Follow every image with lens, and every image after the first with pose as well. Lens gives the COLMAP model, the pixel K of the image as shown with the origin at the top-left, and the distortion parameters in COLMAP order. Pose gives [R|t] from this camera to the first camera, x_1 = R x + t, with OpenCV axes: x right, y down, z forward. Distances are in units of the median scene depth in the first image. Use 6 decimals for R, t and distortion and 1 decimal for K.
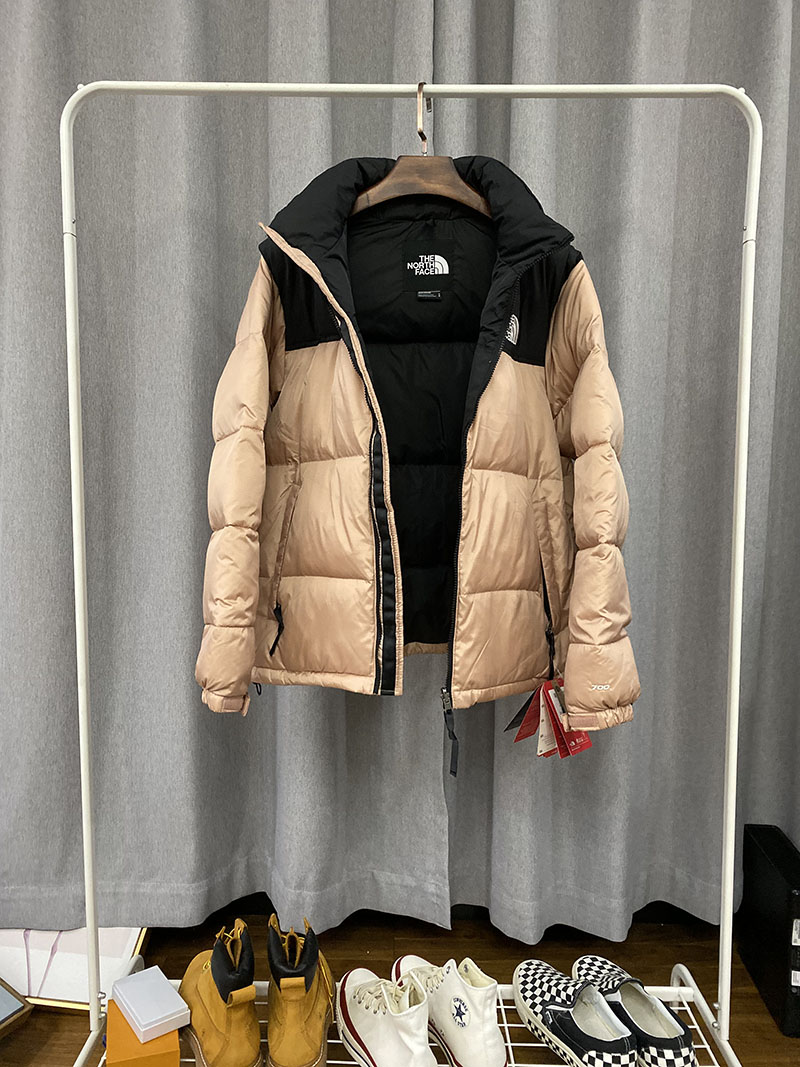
lens RADIAL K [[898.8, 0, 400.0], [0, 898.8, 533.5], [0, 0, 1]] dist [-0.008852, 0.003377]
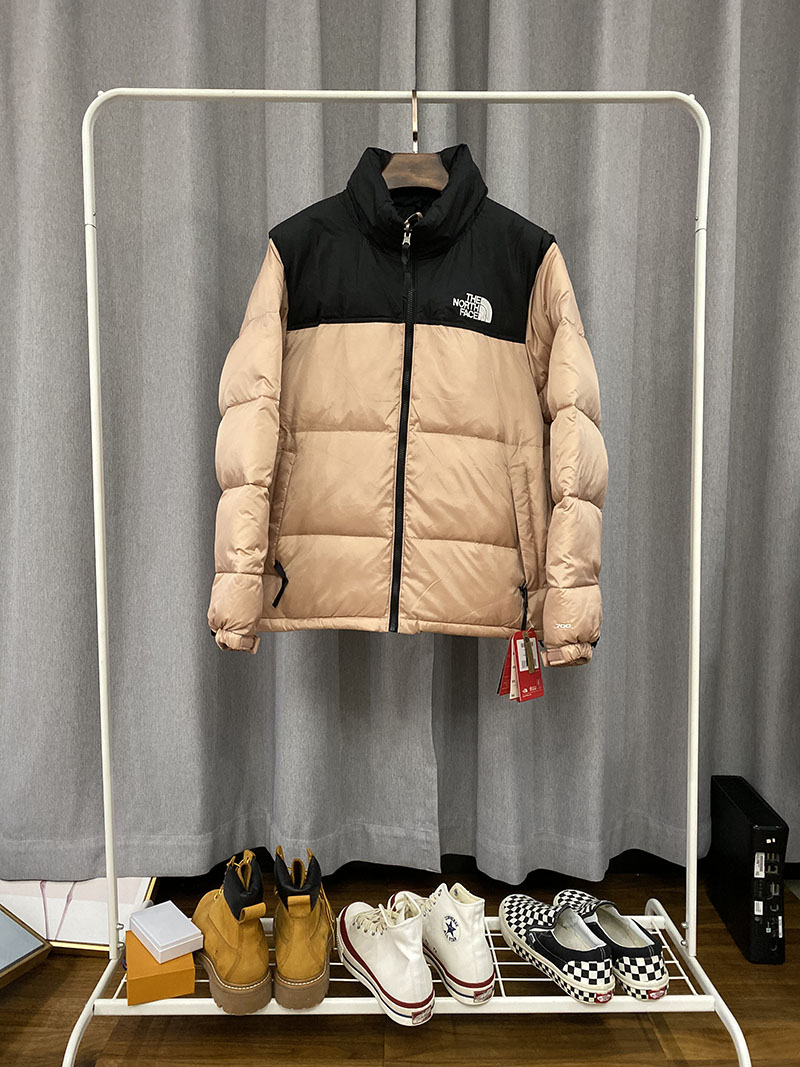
lens RADIAL K [[898.8, 0, 400.0], [0, 898.8, 533.5], [0, 0, 1]] dist [-0.008852, 0.003377]
pose [[0.999729, -0.009805, 0.021116, -0.011937], [0.010190, 0.999783, -0.018181, 0.059031], [-0.020933, 0.018392, 0.999612, -0.089742]]
